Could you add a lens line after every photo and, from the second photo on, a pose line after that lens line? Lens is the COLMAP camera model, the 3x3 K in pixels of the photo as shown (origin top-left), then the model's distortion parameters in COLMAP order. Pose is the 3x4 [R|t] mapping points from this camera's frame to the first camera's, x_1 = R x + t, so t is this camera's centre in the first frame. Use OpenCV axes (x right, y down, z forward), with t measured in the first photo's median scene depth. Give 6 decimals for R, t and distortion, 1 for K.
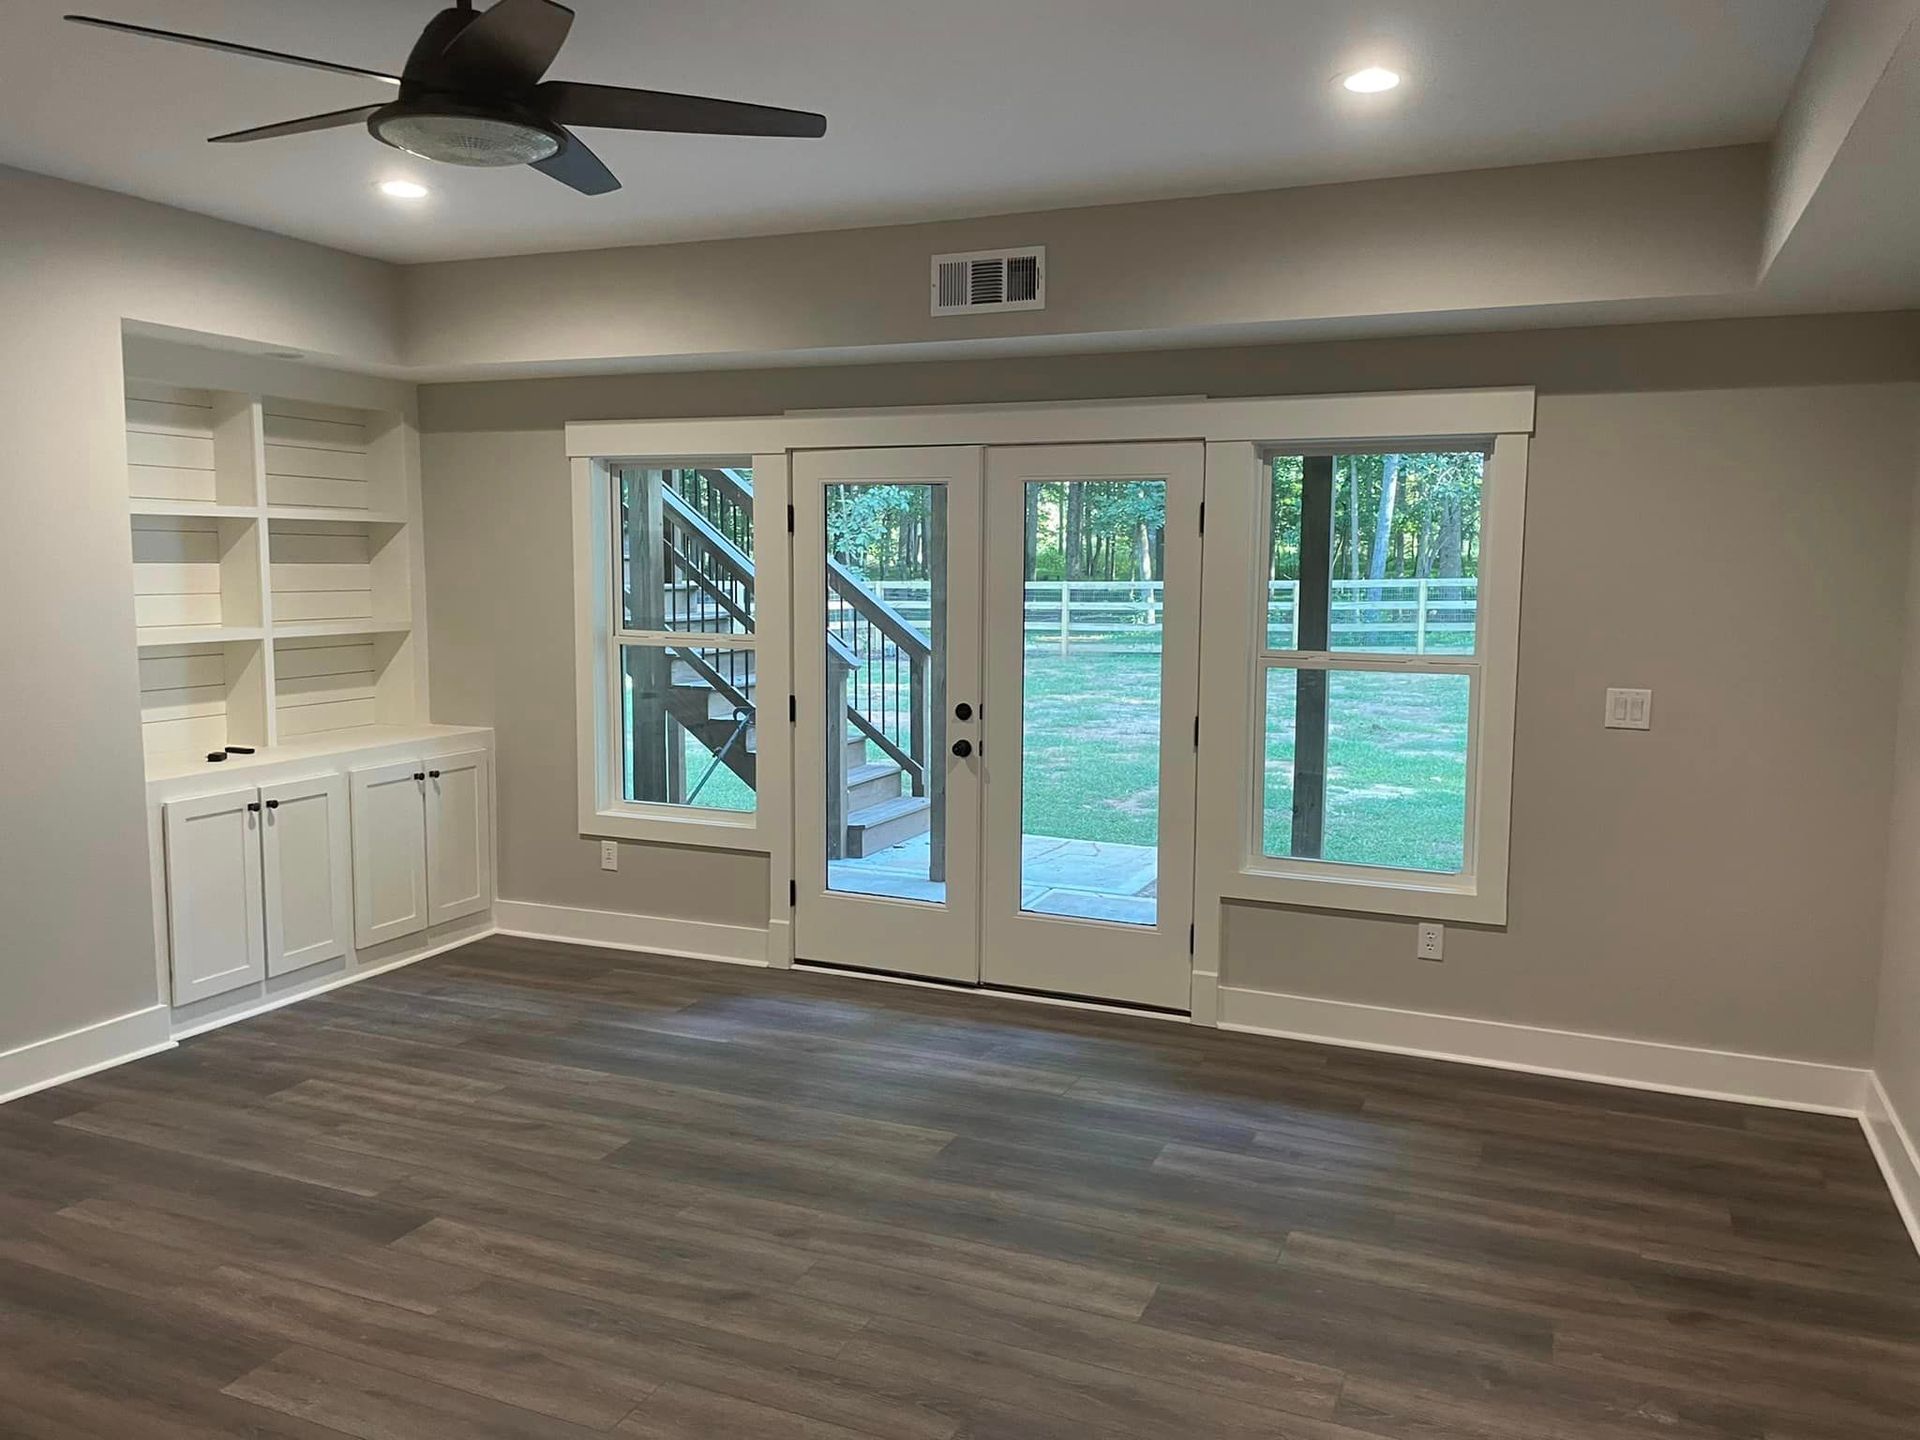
lens RADIAL K [[1458.5, 0, 979.8], [0, 1458.5, 711.3], [0, 0, 1]] dist [0.071661, -0.049550]
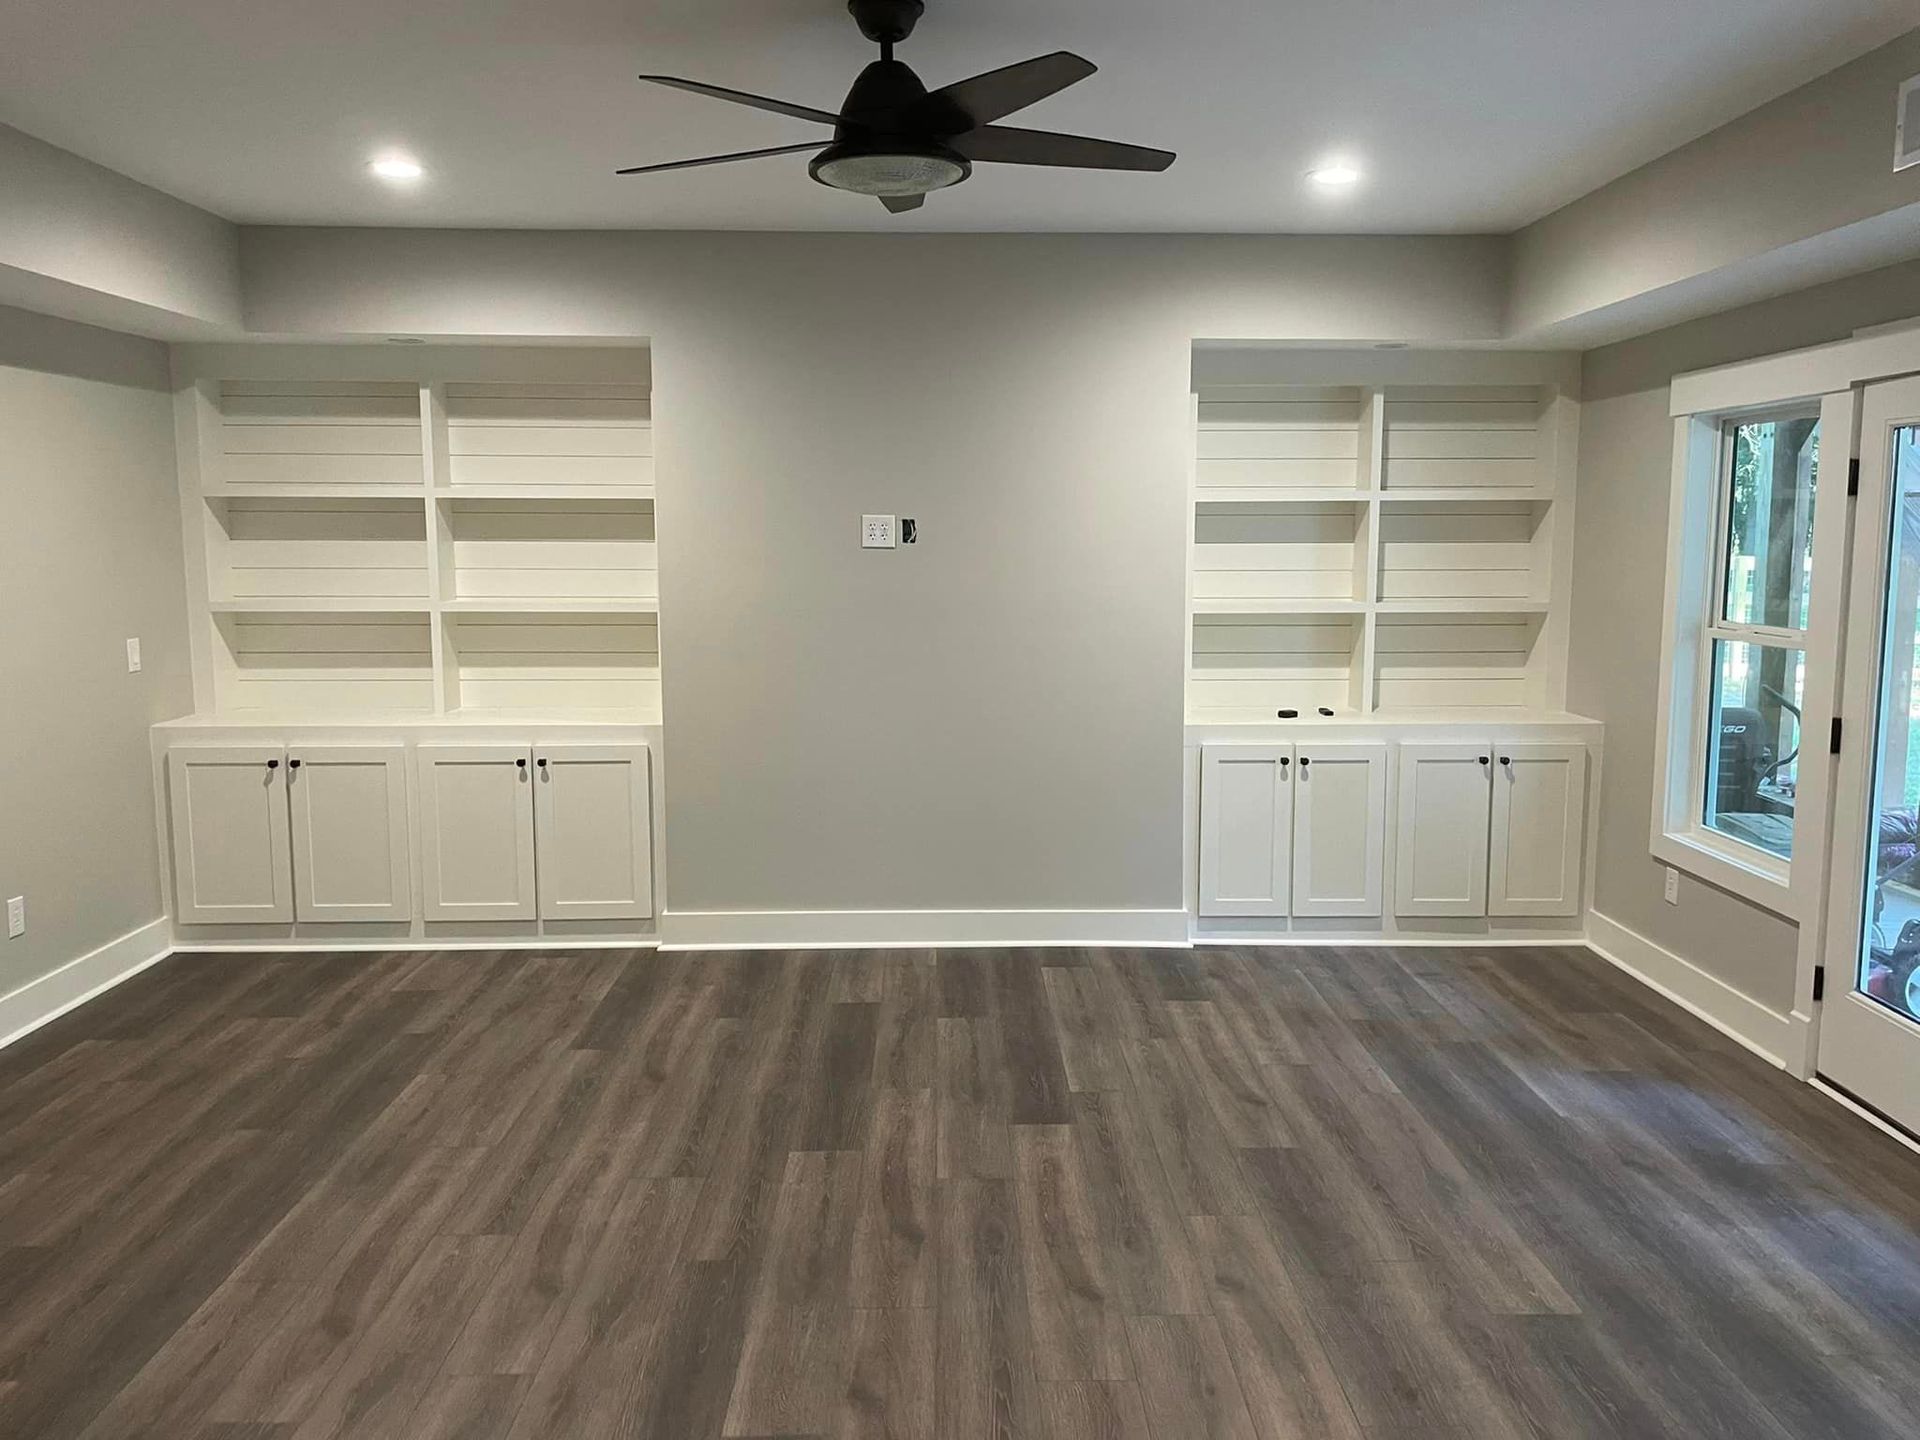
lens RADIAL K [[1458.5, 0, 976.5], [0, 1458.5, 713.3], [0, 0, 1]] dist [0.071661, -0.049550]
pose [[0.416014, 0.106752, -0.903070, 0.432824], [-0.095960, 0.992694, 0.073141, -0.031286], [0.904281, 0.056230, 0.423219, 0.339948]]
